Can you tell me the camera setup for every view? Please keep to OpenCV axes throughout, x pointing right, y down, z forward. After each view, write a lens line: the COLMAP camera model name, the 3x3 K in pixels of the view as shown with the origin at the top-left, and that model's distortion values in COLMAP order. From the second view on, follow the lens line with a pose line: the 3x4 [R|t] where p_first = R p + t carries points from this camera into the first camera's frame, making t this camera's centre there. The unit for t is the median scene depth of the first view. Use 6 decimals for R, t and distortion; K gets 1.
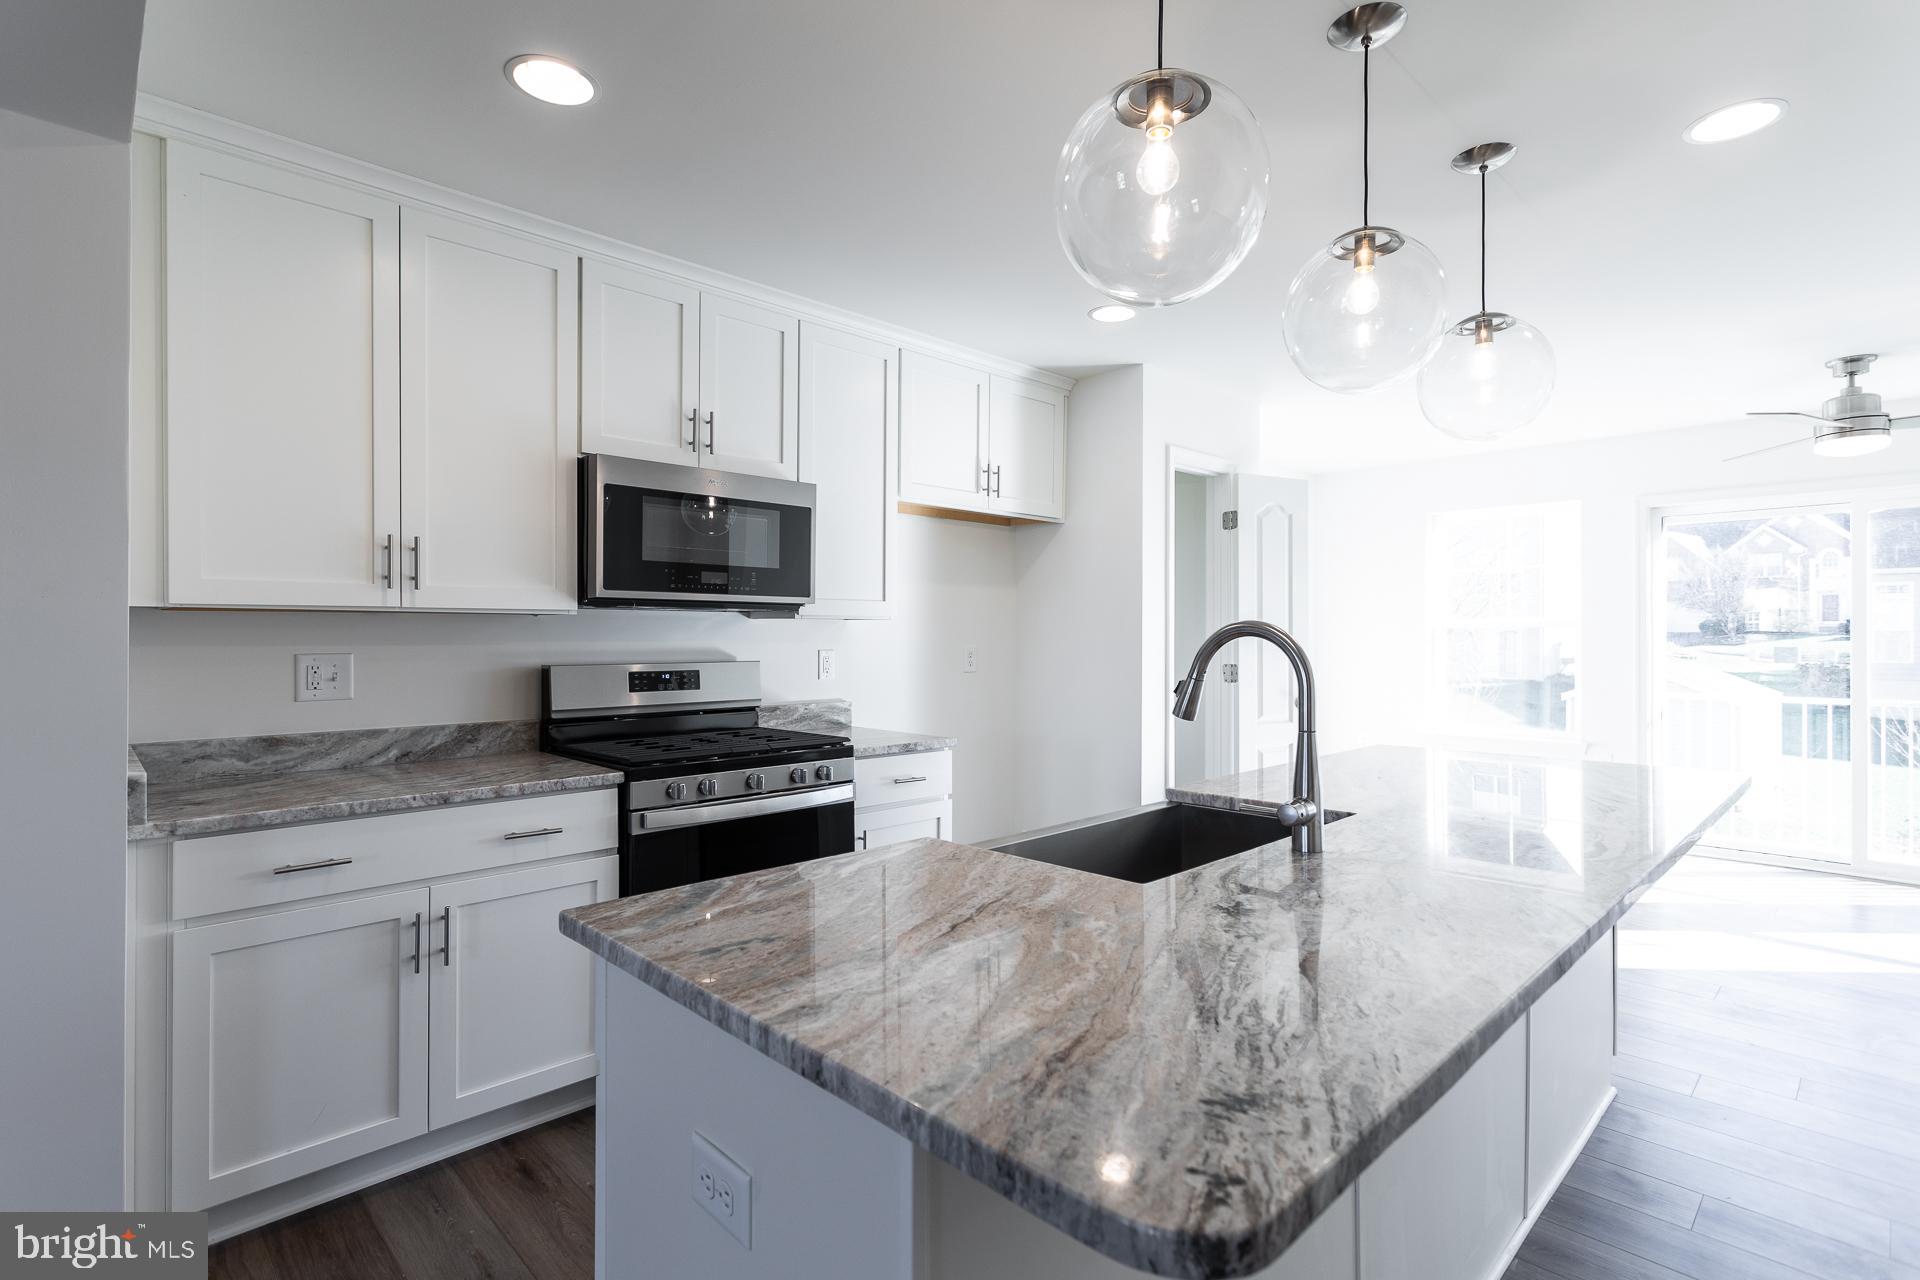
lens RADIAL K [[921.8, 0, 960.0], [0, 921.8, 640.0], [0, 0, 1]] dist [-0.000500, -0.000234]
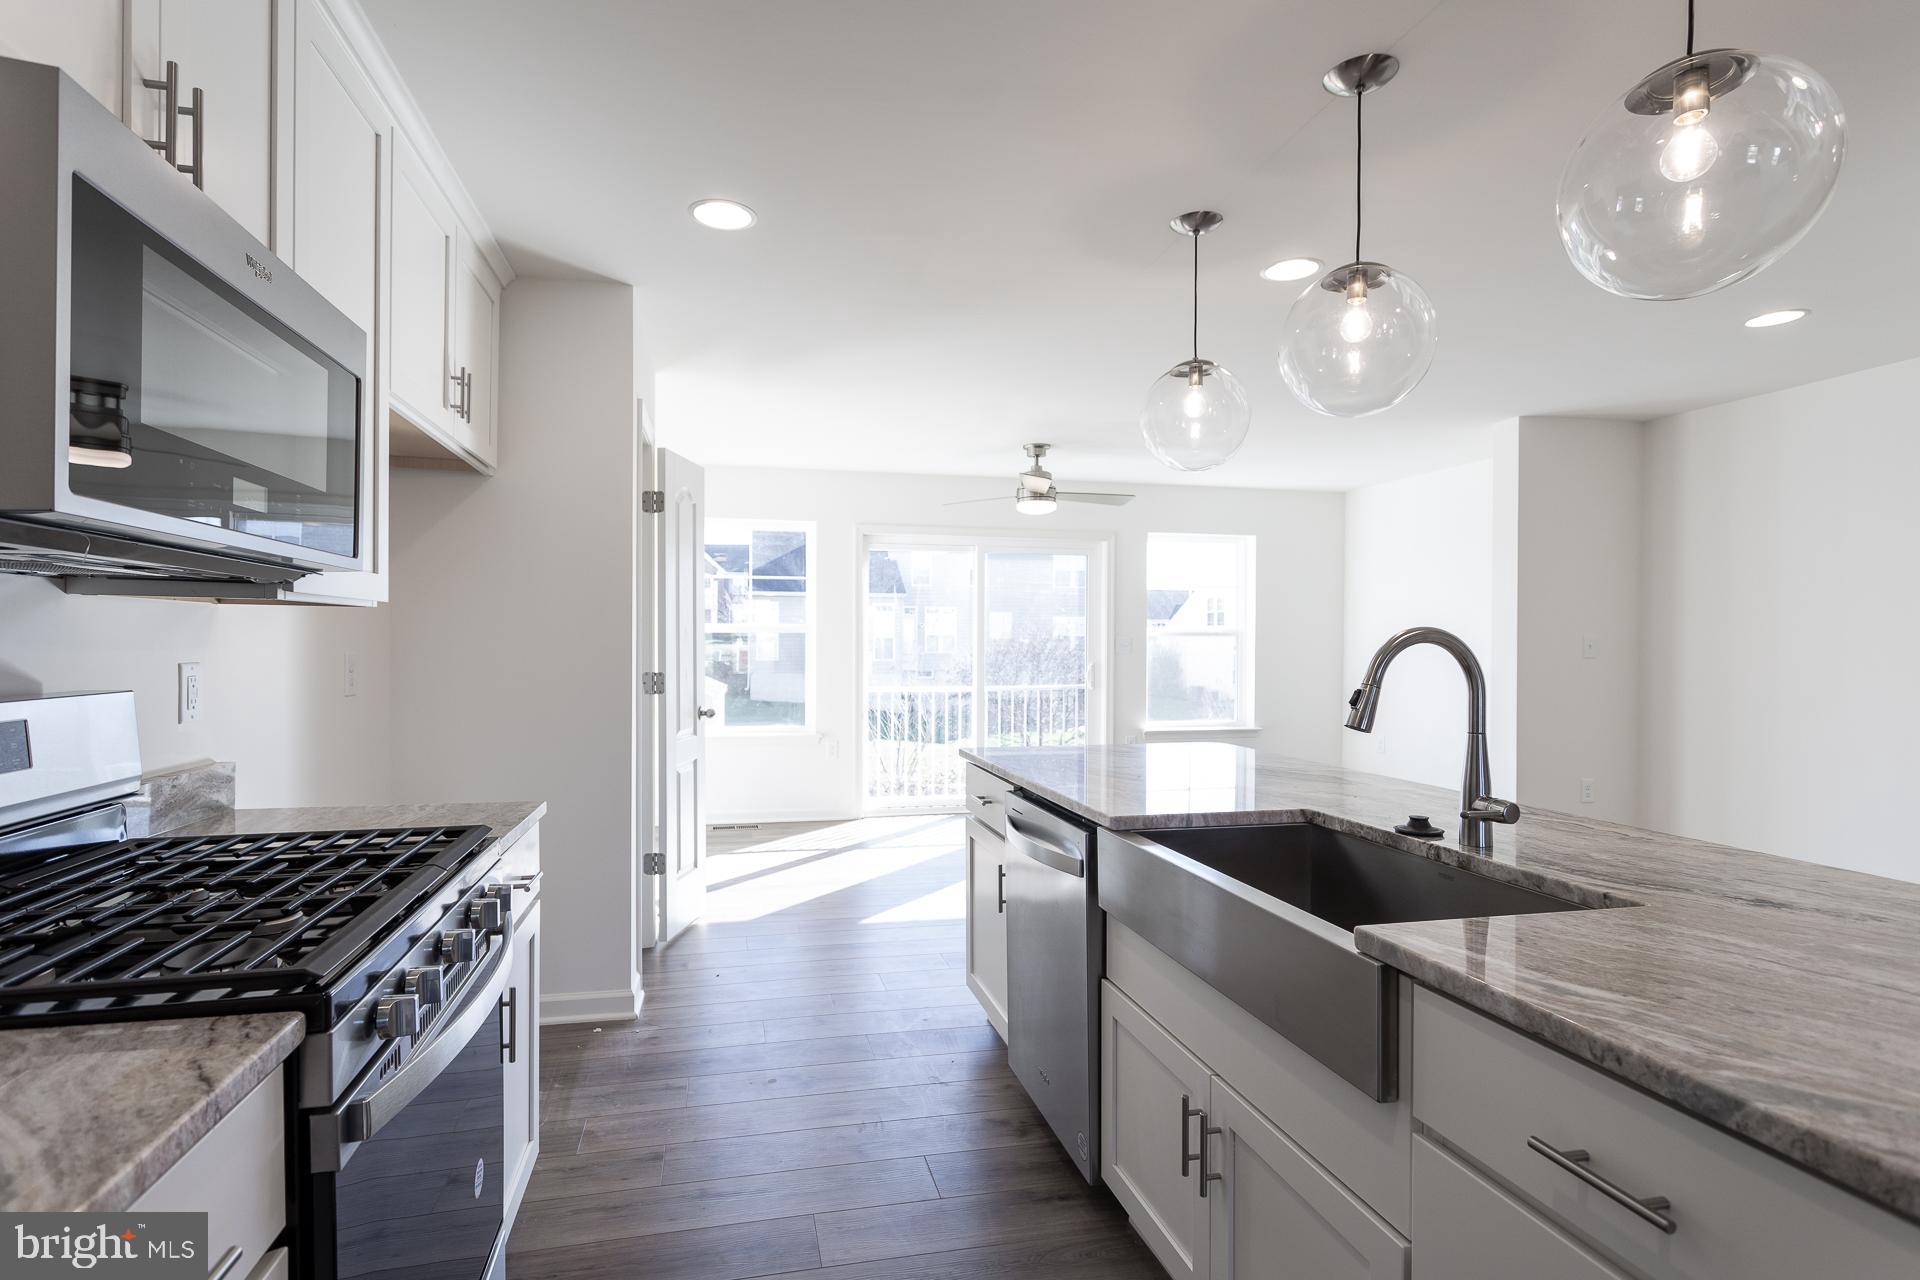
lens RADIAL K [[938.4, 0, 919.5], [0, 938.4, 653.3], [0, 0, 1]] dist [-0.001218, 0.001461]
pose [[0.534922, -0.007161, 0.844871, -0.573007], [-0.002062, 0.999950, 0.009781, -0.000469], [-0.844899, -0.006974, 0.534881, 0.633728]]
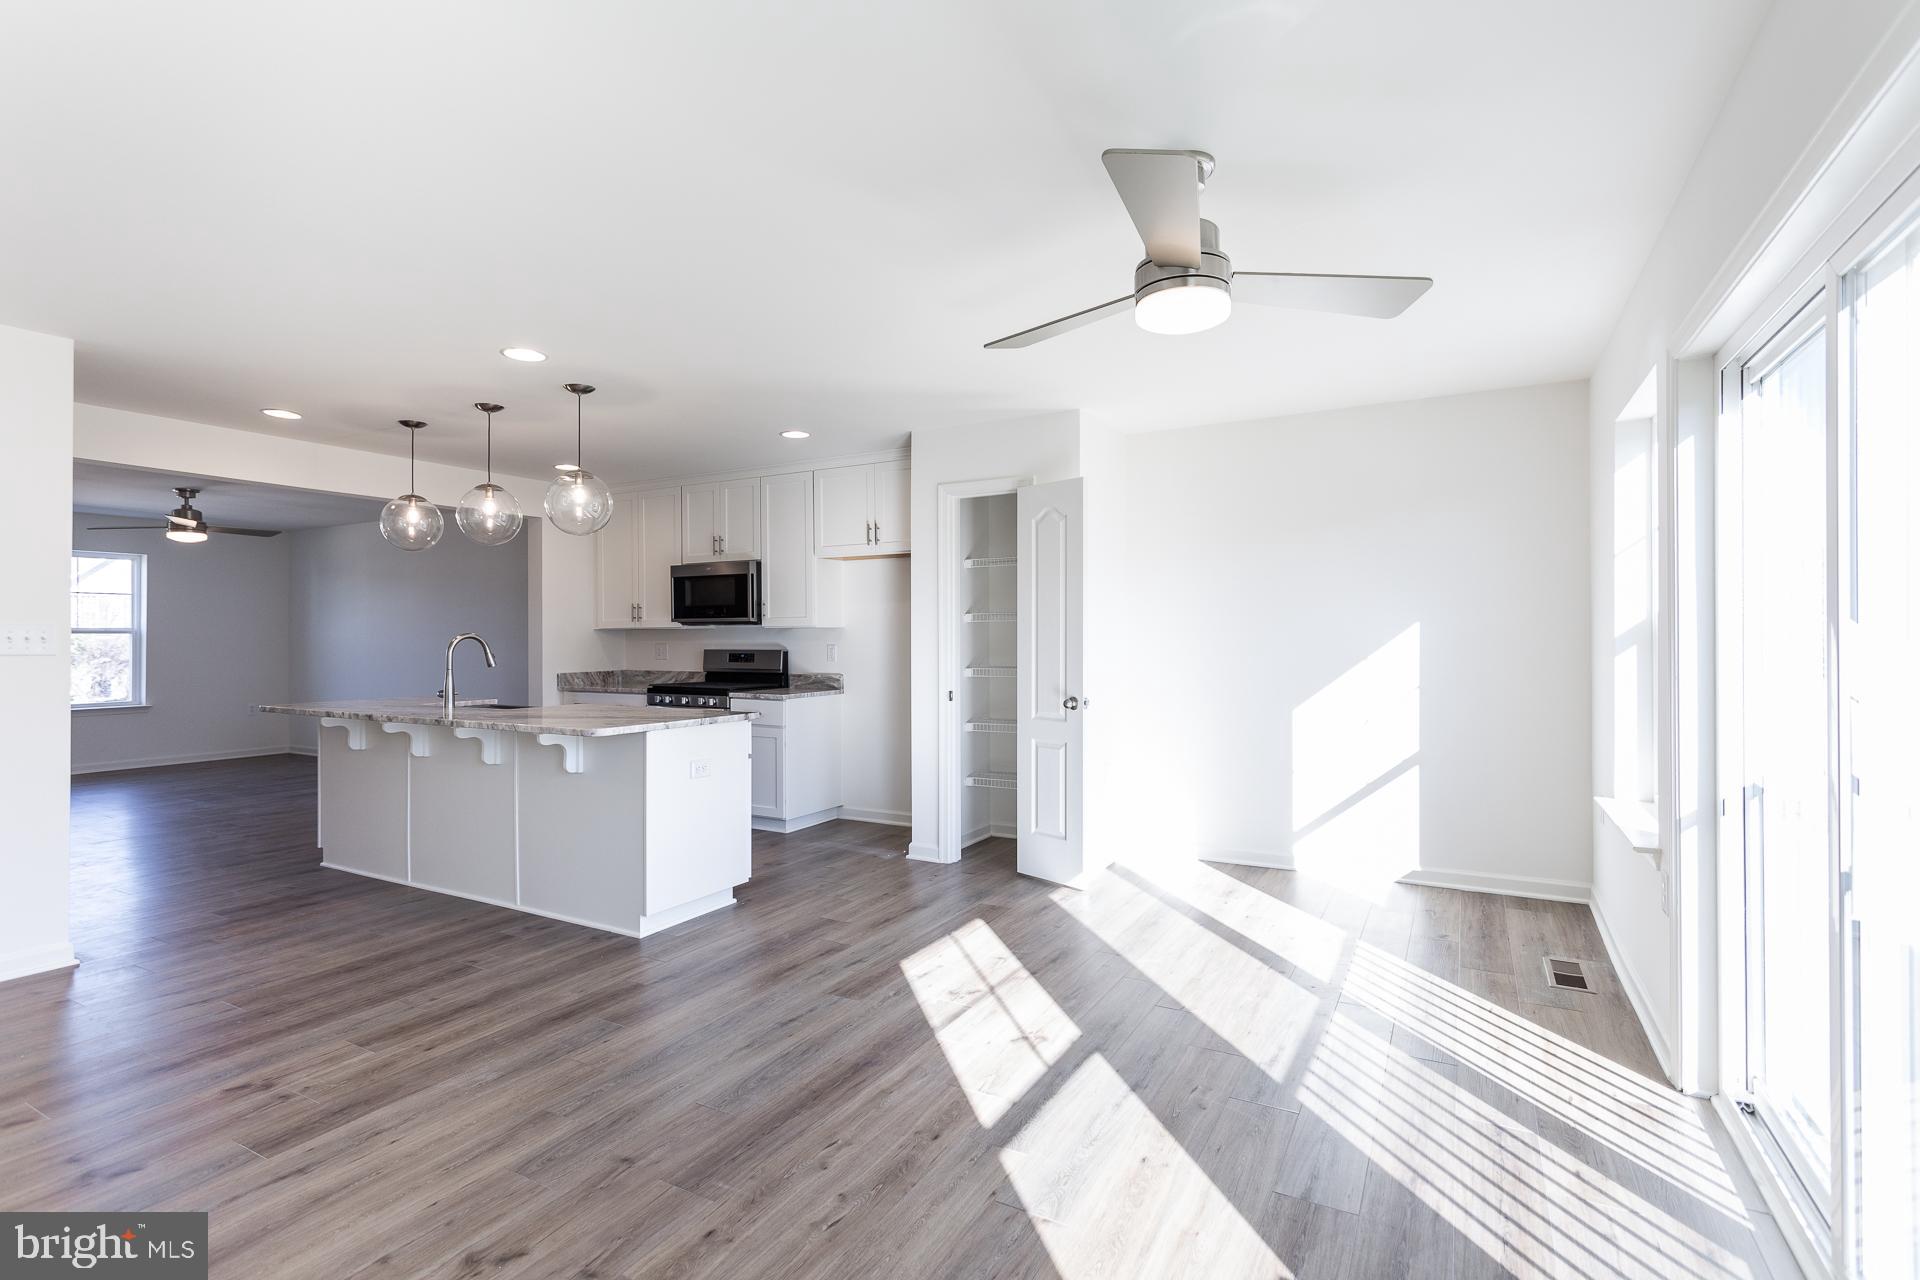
lens RADIAL K [[912.6, 0, 966.2], [0, 912.6, 632.6], [0, 0, 1]] dist [-0.000441, 0.000443]
pose [[0.289638, -0.004322, -0.957126, 2.528938], [-0.000214, 0.999989, -0.004580, -0.006825], [0.957136, 0.001531, 0.289634, 1.172702]]
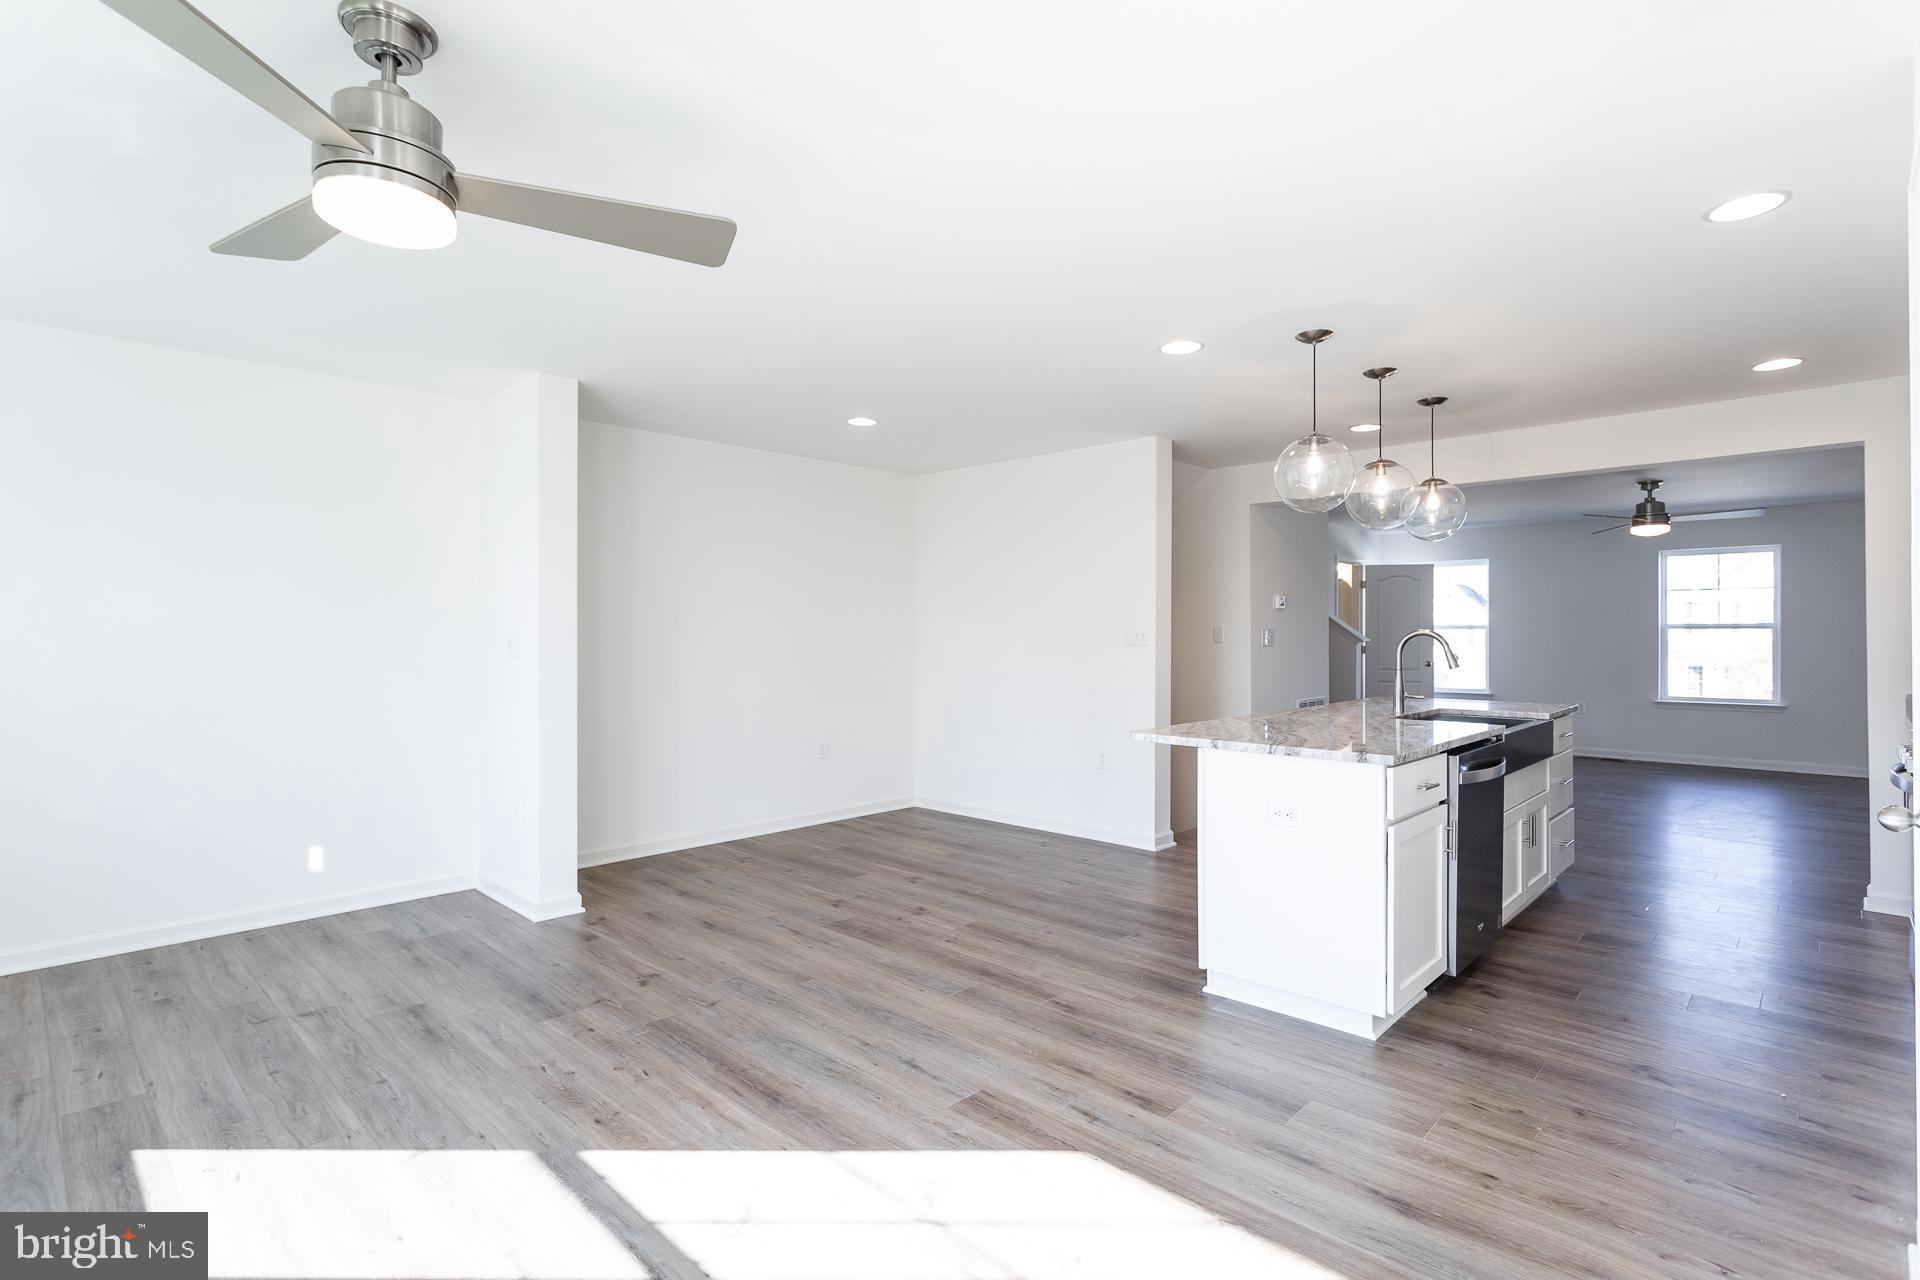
lens RADIAL K [[910.1, 0, 961.2], [0, 910.1, 634.1], [0, 0, 1]] dist [0.001945, 0.000082]
pose [[-0.999441, 0.001998, -0.033385, 1.196884], [0.001953, 0.999997, 0.001365, -0.009720], [0.033387, 0.001299, -0.999442, 2.459498]]
